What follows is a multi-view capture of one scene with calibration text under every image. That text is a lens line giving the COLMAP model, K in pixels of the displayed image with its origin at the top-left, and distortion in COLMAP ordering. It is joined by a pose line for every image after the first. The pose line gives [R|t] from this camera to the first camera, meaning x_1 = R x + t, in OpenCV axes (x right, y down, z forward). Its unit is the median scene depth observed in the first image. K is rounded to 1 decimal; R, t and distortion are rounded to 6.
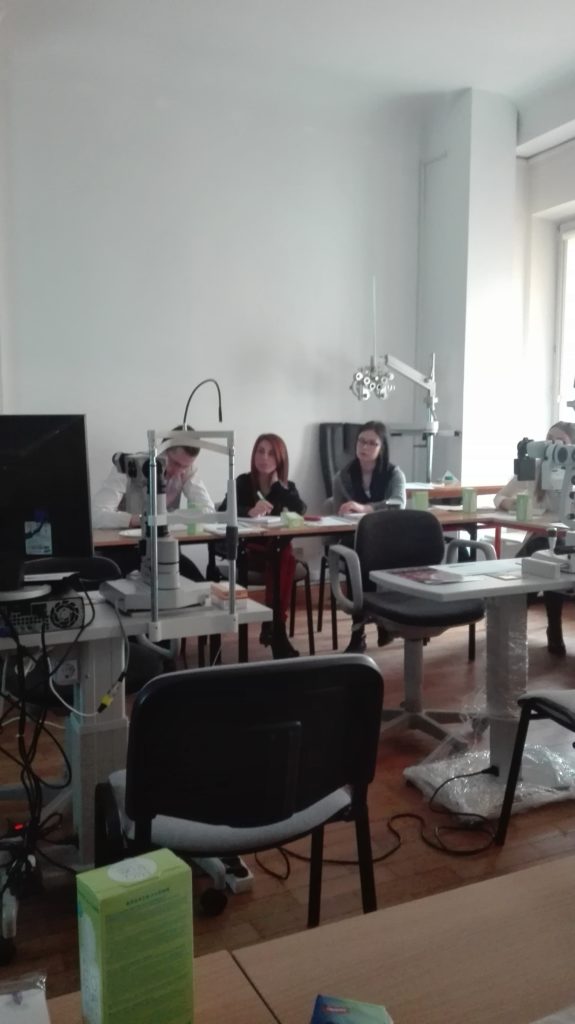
lens RADIAL K [[865.6, 0, 287.5], [0, 865.6, 512.0], [0, 0, 1]] dist [0.127827, -0.261004]
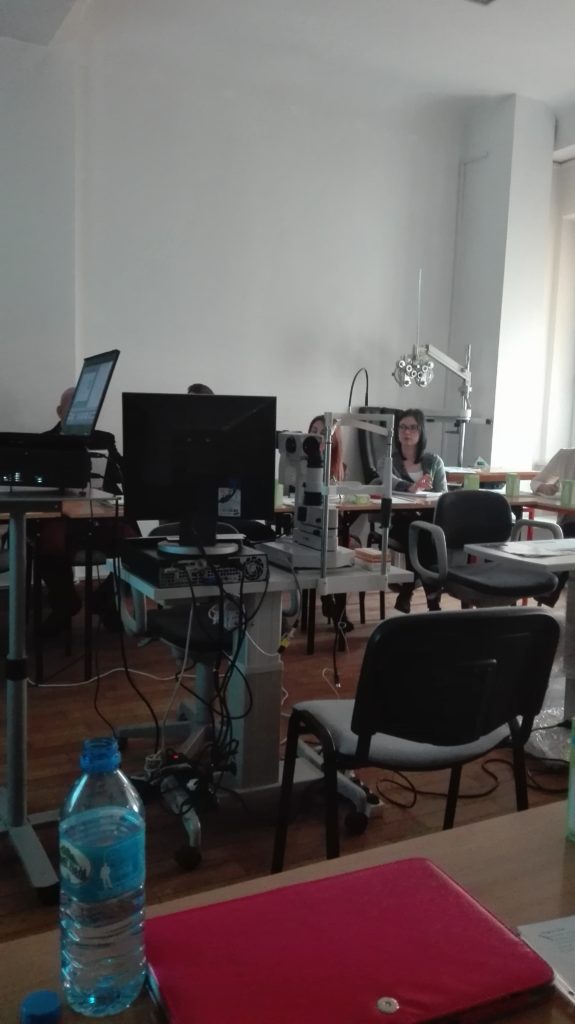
lens RADIAL K [[865.6, 0, 287.5], [0, 865.6, 512.0], [0, 0, 1]] dist [0.127827, -0.261004]
pose [[0.998533, 0.034145, 0.042022, -0.100811], [-0.035076, 0.999151, 0.021620, 0.005959], [-0.041248, -0.023062, 0.998883, -0.058487]]
